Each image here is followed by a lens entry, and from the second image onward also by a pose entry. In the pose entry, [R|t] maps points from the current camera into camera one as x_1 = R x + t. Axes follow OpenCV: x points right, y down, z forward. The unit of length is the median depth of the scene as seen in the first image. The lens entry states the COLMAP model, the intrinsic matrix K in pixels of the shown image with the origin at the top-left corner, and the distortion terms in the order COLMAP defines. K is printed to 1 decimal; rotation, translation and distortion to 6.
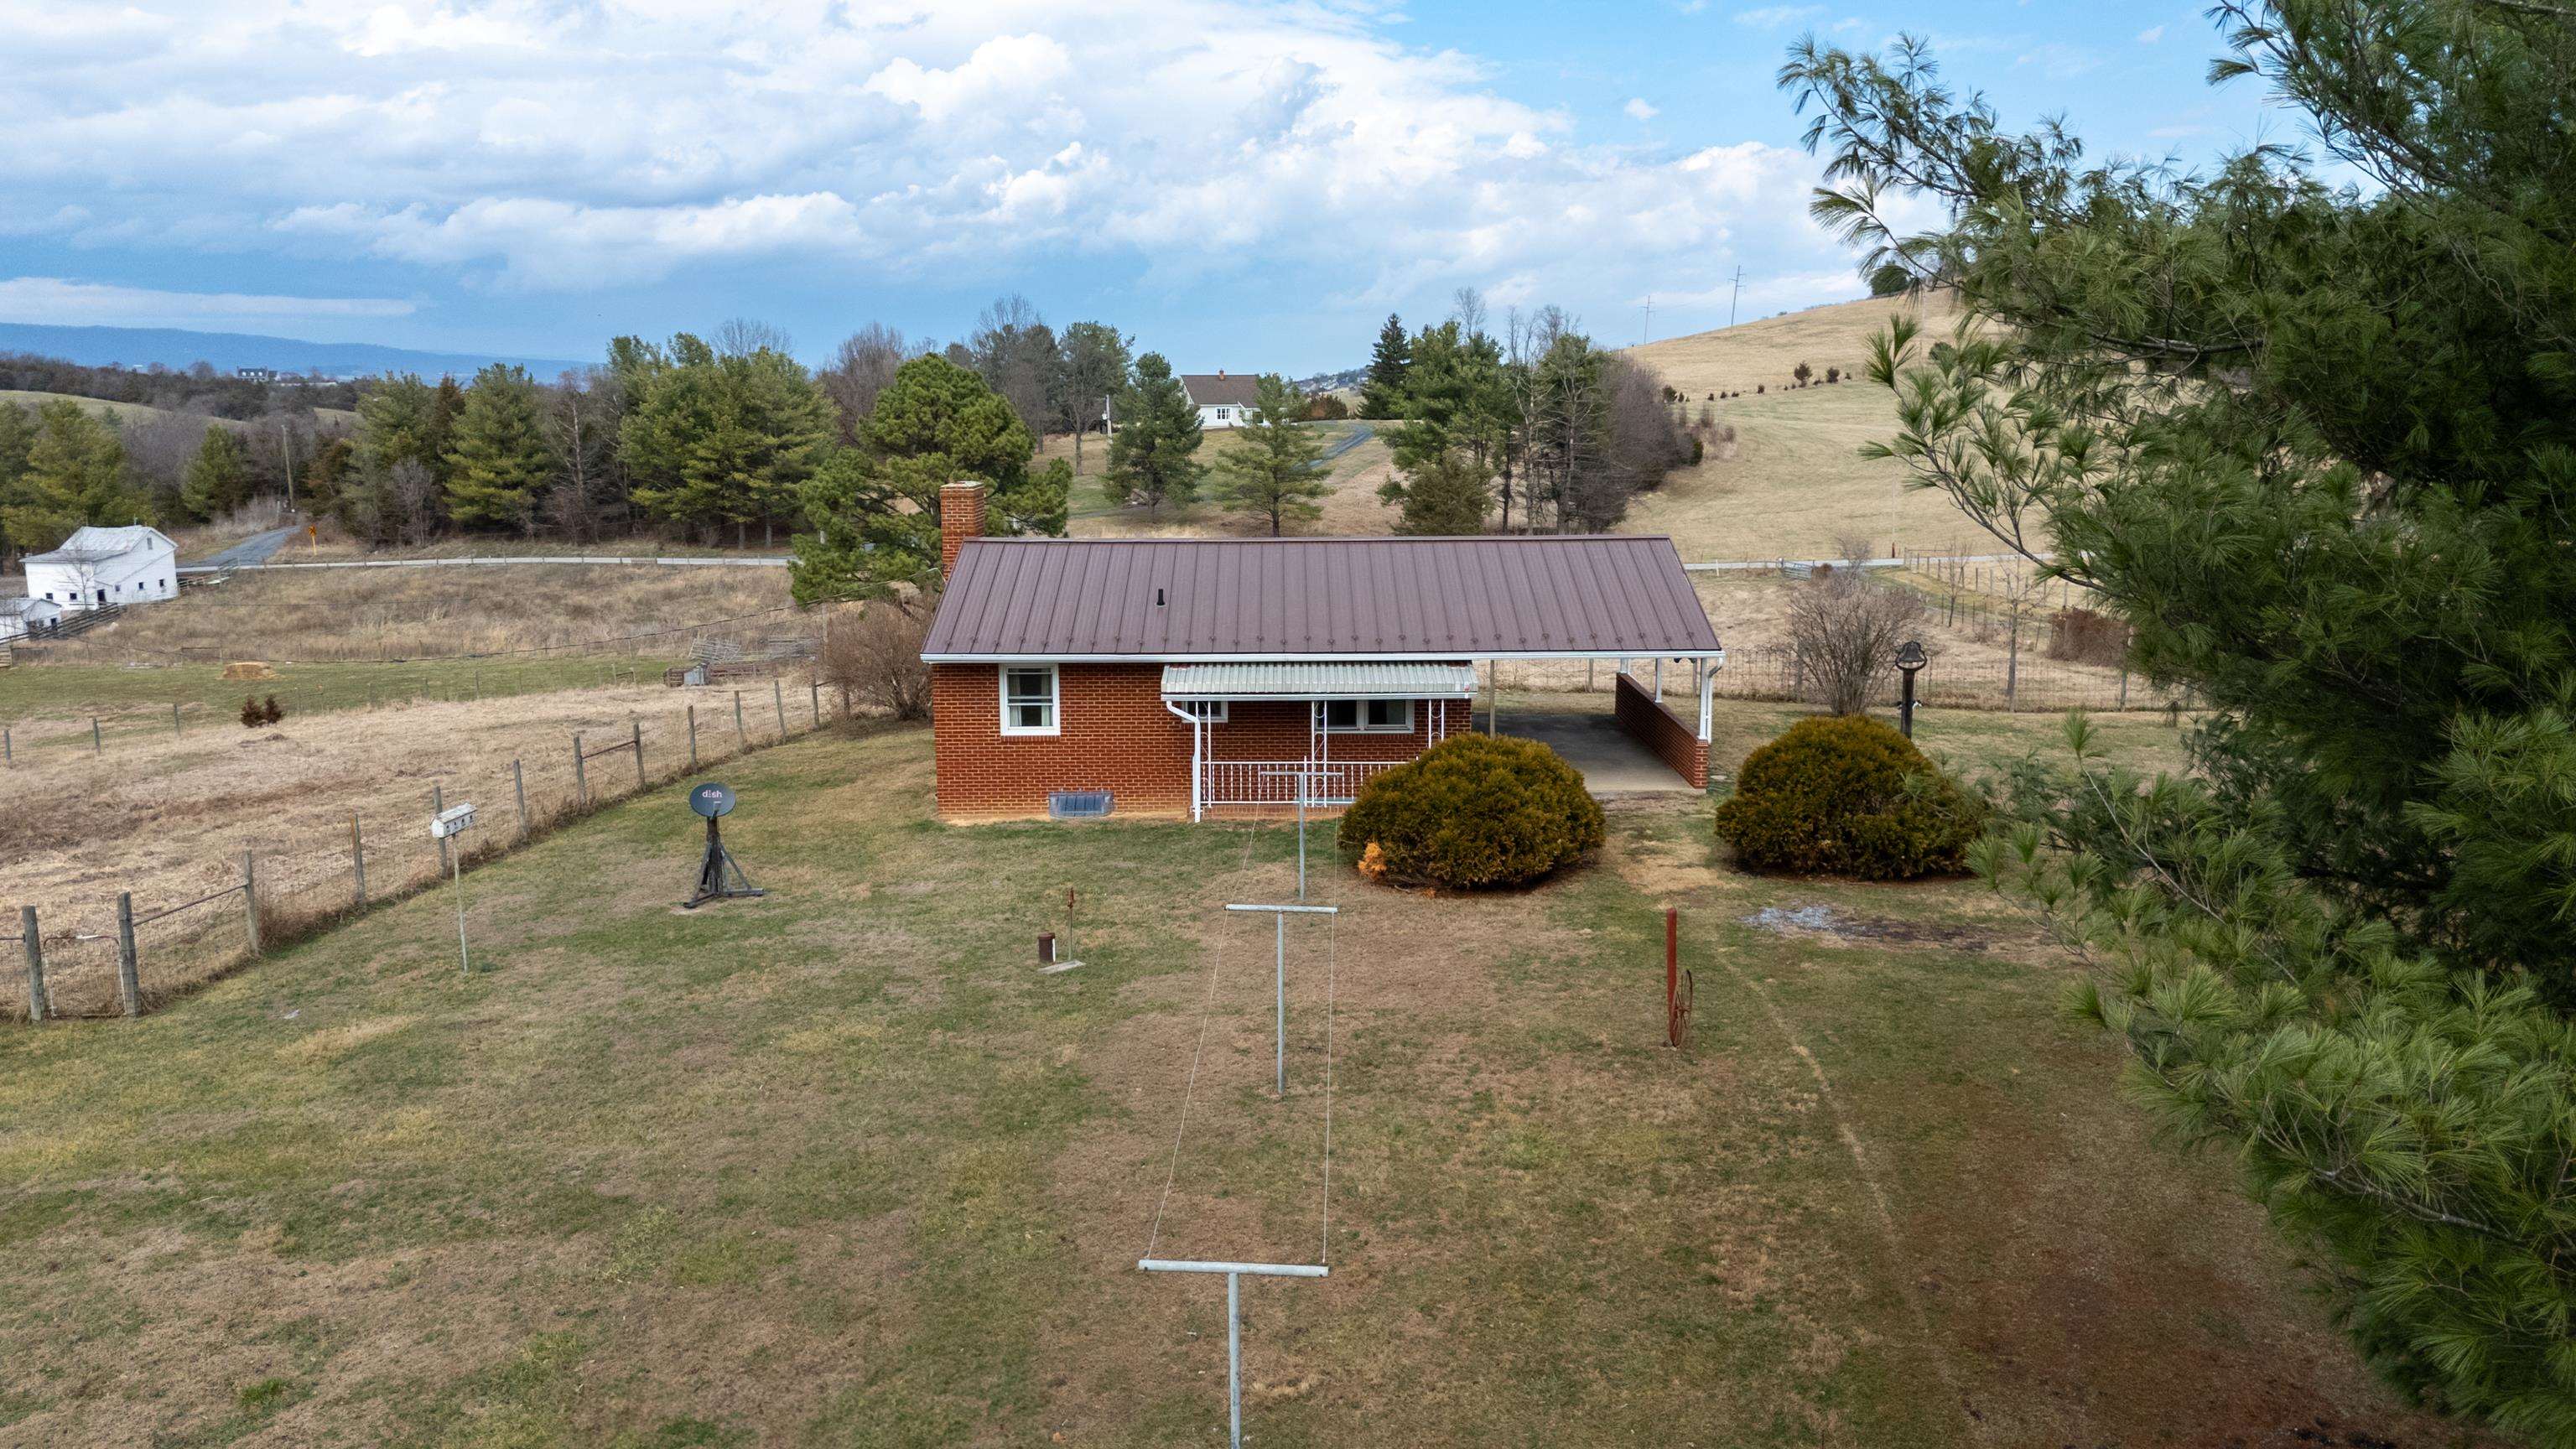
lens RADIAL K [[1877.8, 0, 1271.6], [0, 1877.8, 719.9], [0, 0, 1]] dist [0.006870, -0.010957]
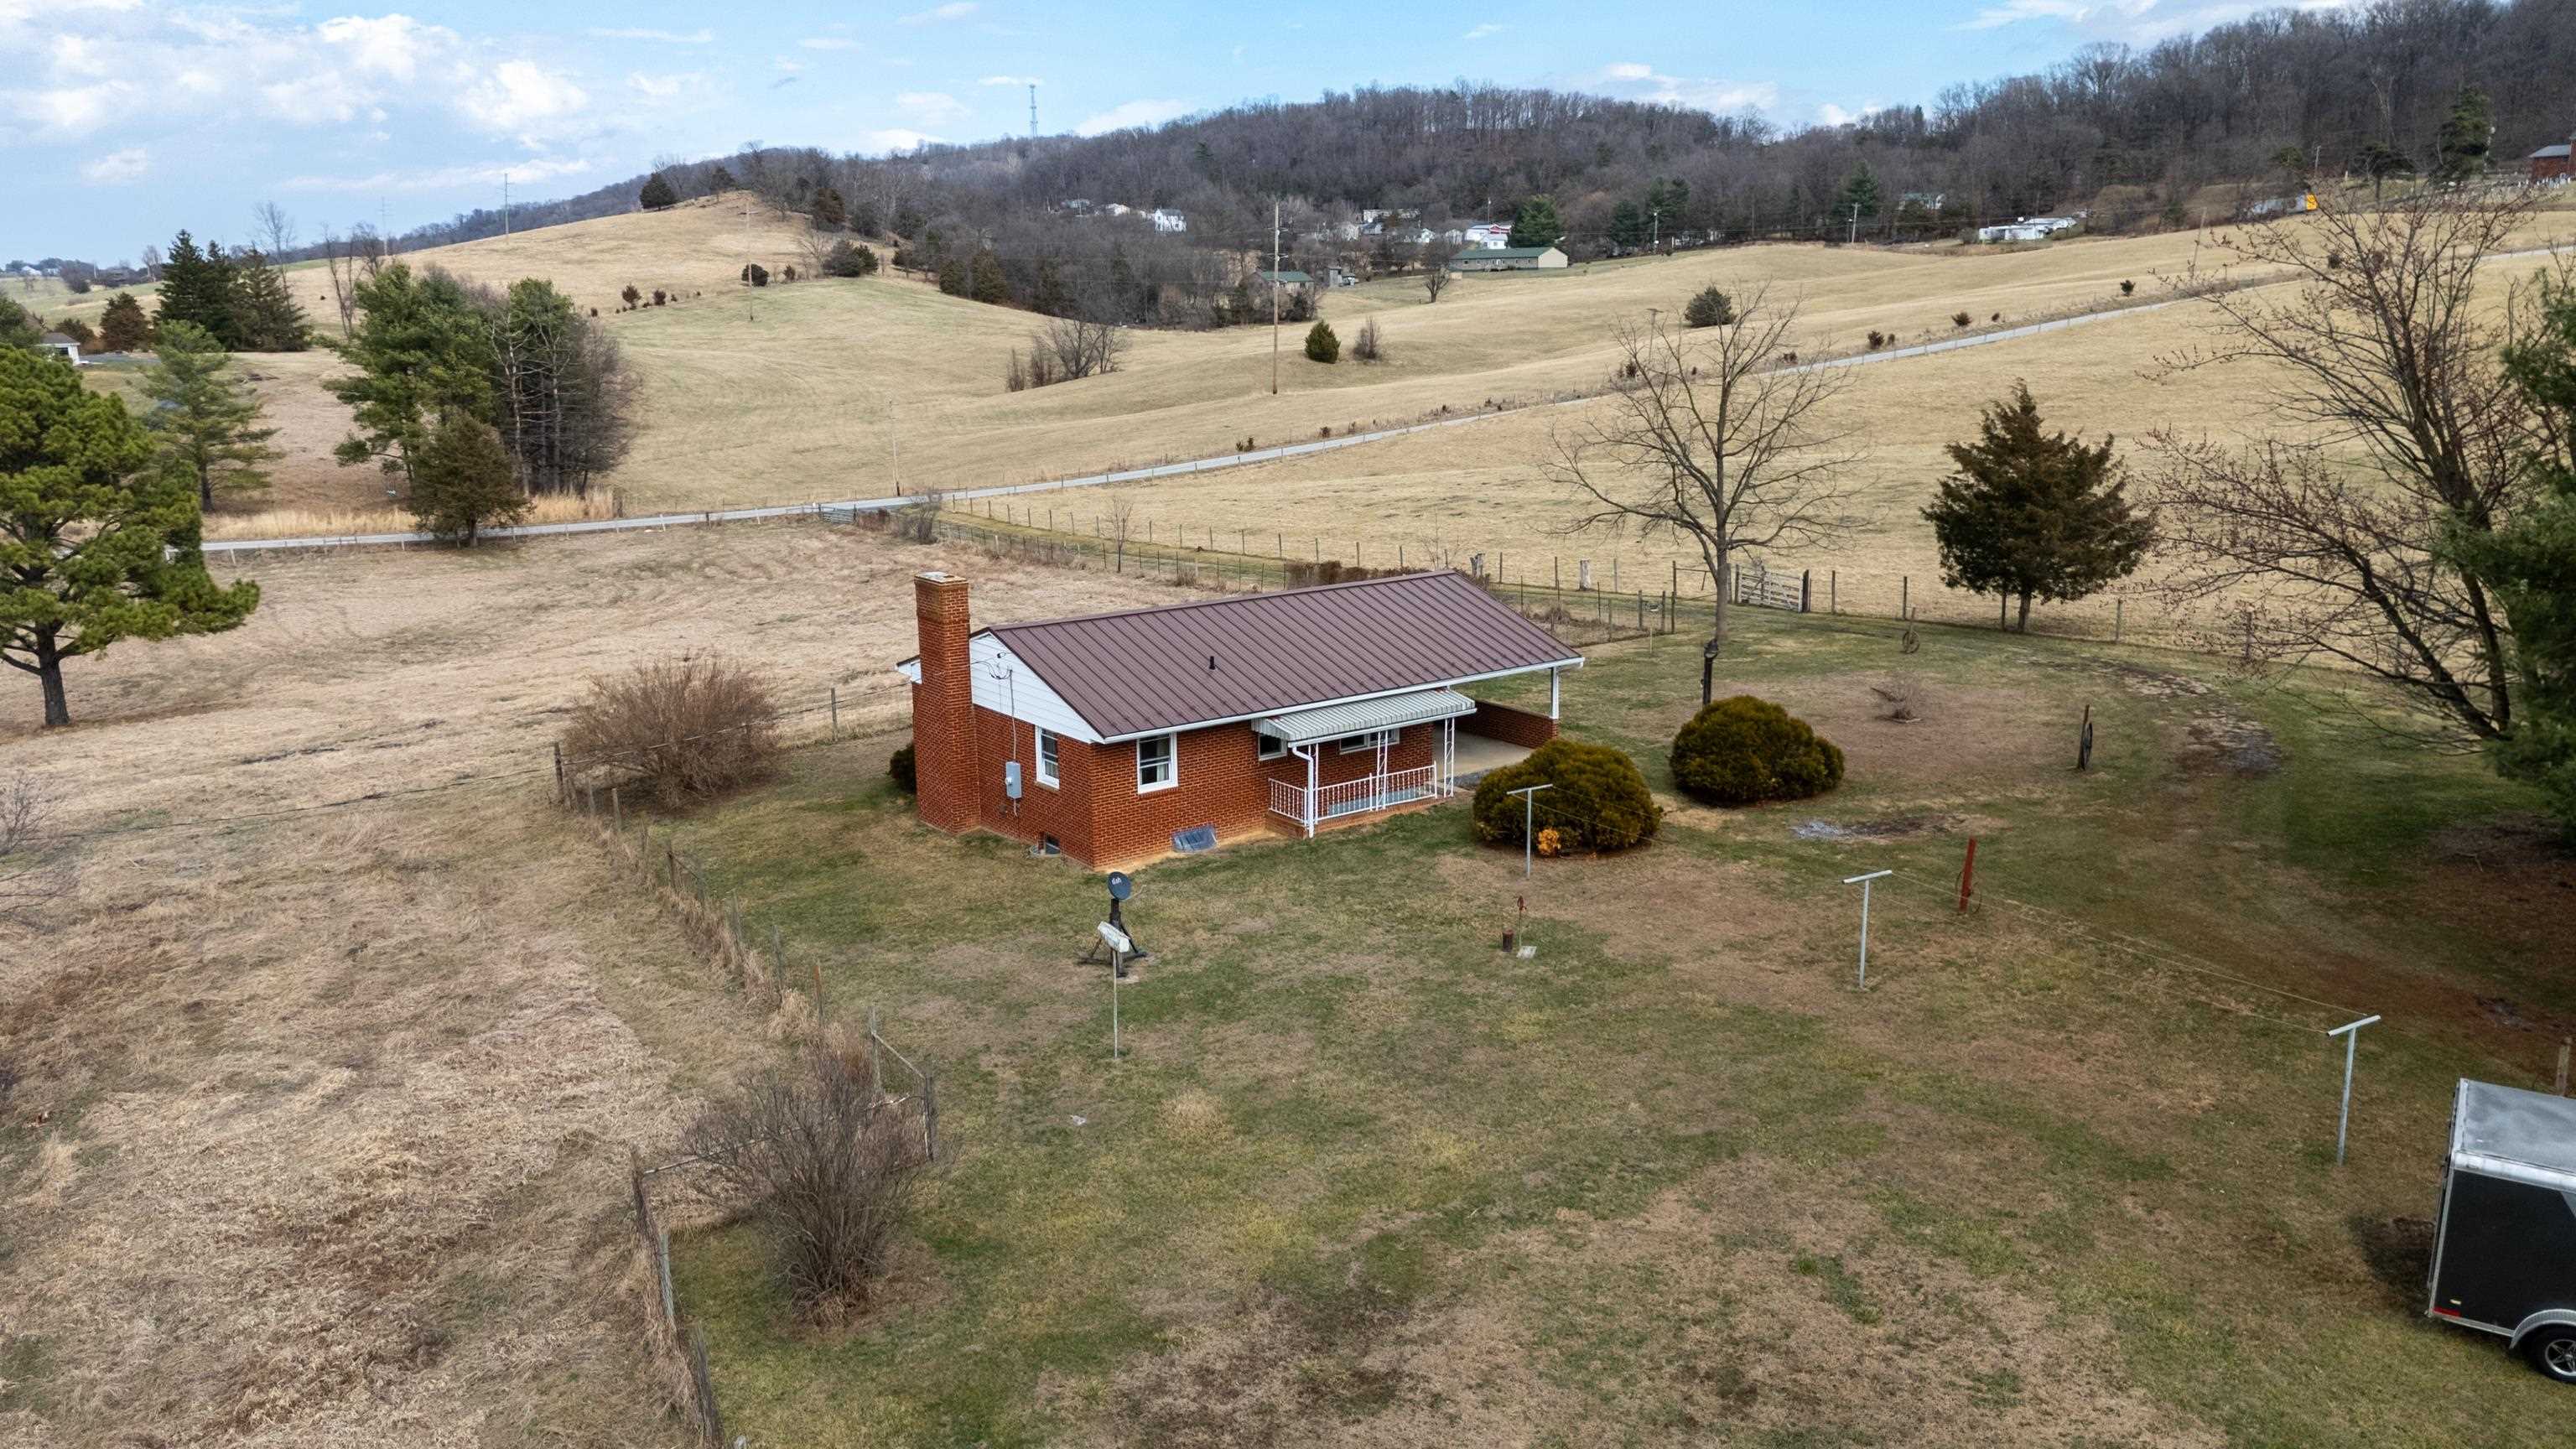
lens RADIAL K [[1877.8, 0, 1281.2], [0, 1877.8, 718.9], [0, 0, 1]] dist [0.006870, -0.010957]
pose [[0.786758, -0.134118, 0.602515, -0.149821], [0.102096, 0.990940, 0.087264, -0.025841], [-0.608759, -0.007141, 0.793323, -0.006031]]
